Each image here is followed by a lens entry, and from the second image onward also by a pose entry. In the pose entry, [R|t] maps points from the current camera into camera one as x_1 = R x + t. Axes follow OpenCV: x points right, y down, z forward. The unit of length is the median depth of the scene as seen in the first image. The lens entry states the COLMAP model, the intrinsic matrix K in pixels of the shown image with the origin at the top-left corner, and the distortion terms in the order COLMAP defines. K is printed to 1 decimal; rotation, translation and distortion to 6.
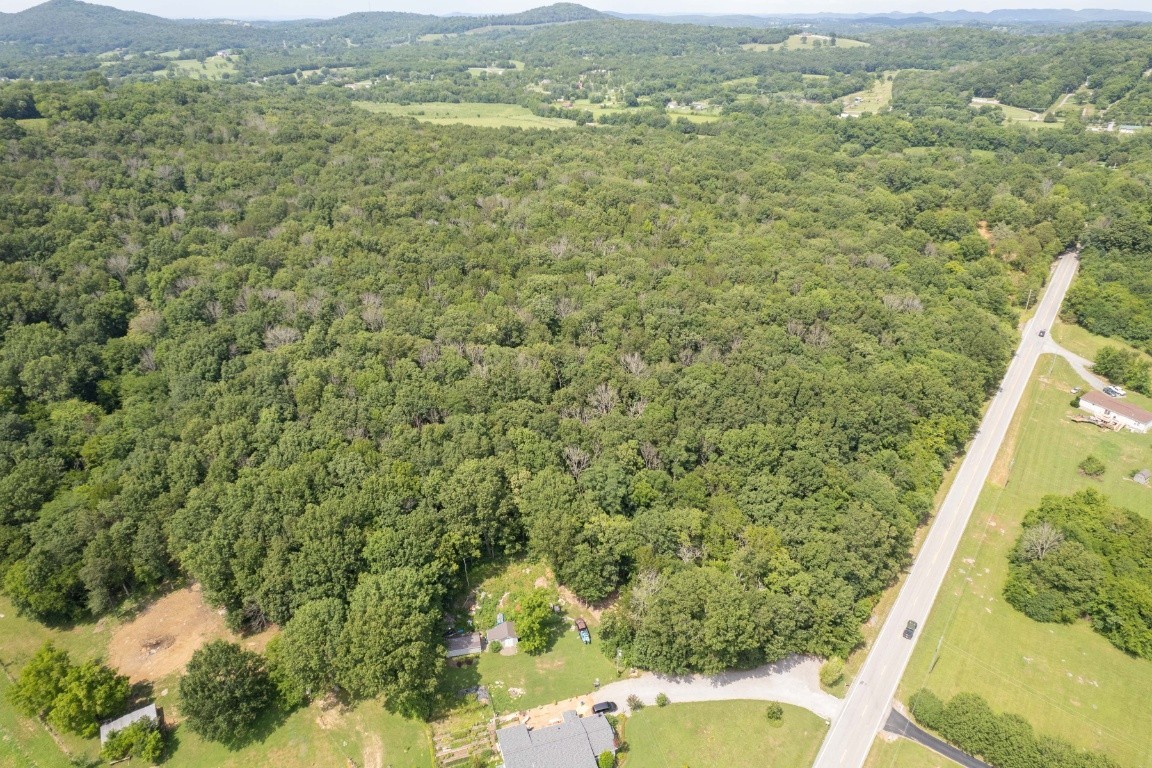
lens RADIAL K [[736.5, 0, 579.8], [0, 736.5, 385.2], [0, 0, 1]] dist [-0.068780, 0.064257]
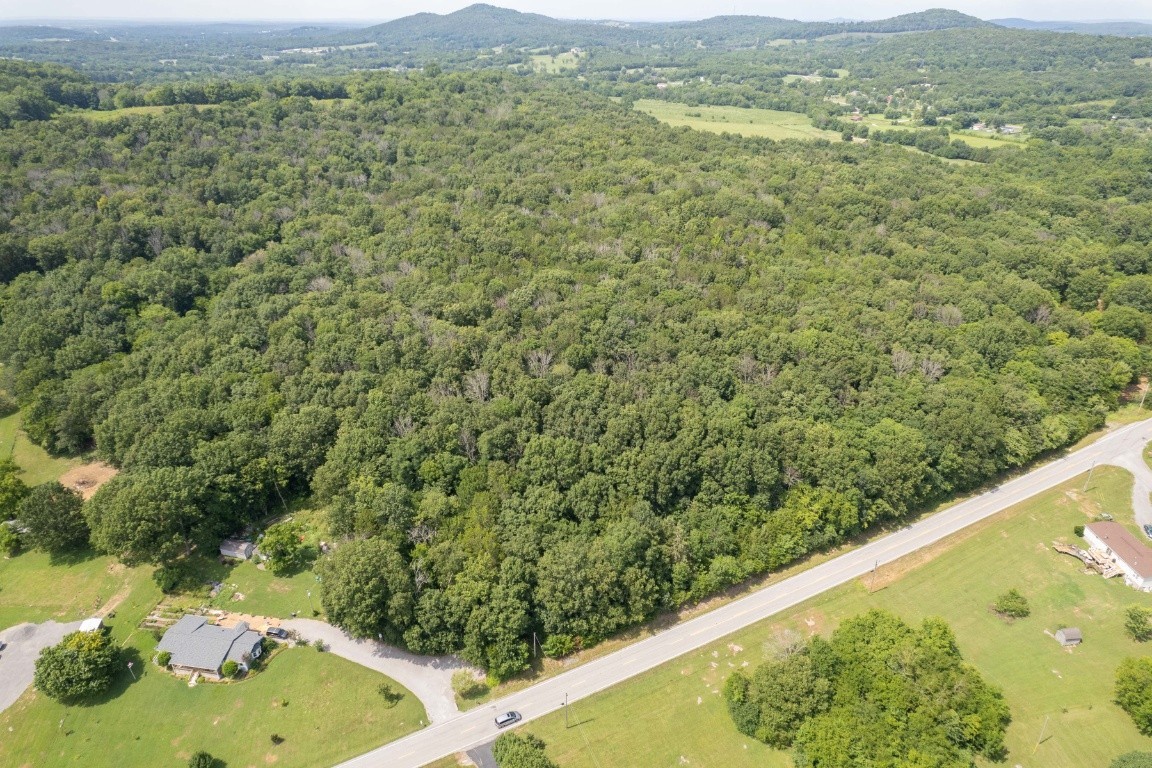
lens RADIAL K [[736.5, 0, 580.1], [0, 736.5, 386.2], [0, 0, 1]] dist [-0.068780, 0.064257]
pose [[0.893168, 0.210016, -0.397675, 0.486879], [-0.211448, 0.976537, 0.040812, -0.044531], [0.396915, 0.047636, 0.916618, 0.082346]]
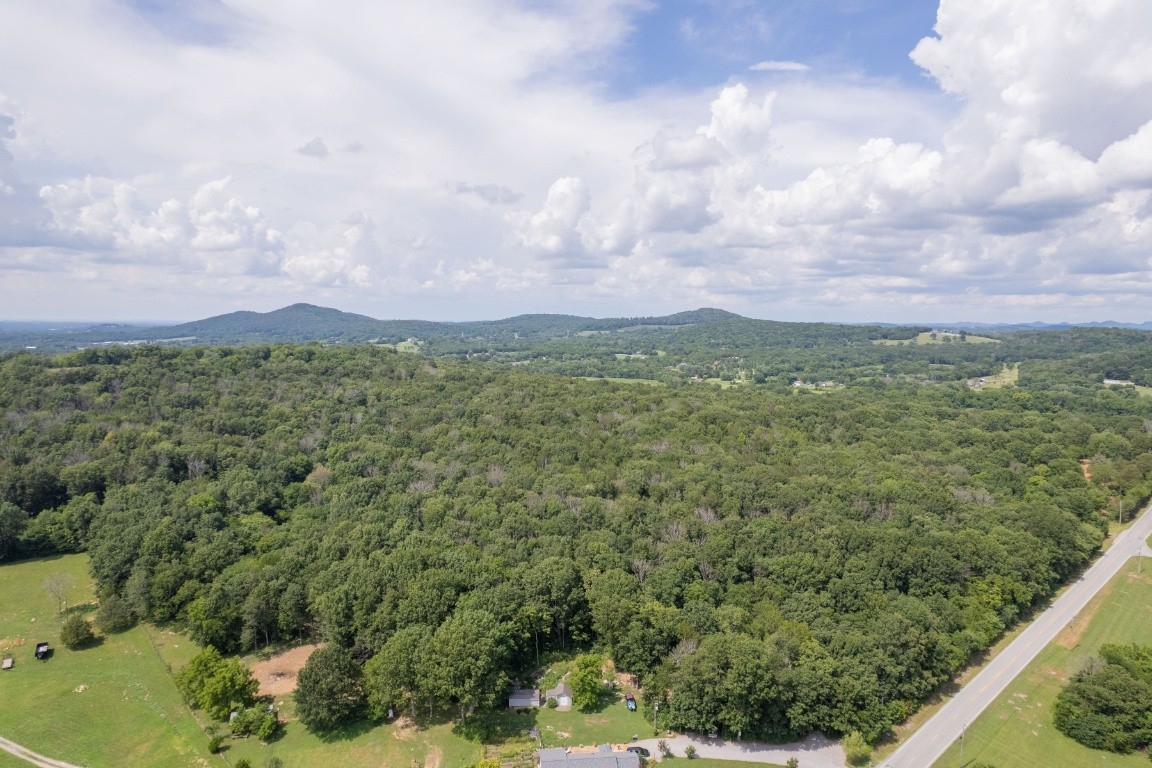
lens RADIAL K [[736.5, 0, 579.9], [0, 736.5, 384.7], [0, 0, 1]] dist [-0.068780, 0.064257]
pose [[0.980790, 0.026342, -0.193279, 0.087426], [-0.097514, 0.924359, -0.368851, 0.203773], [0.168943, 0.380612, 0.909171, -0.142015]]
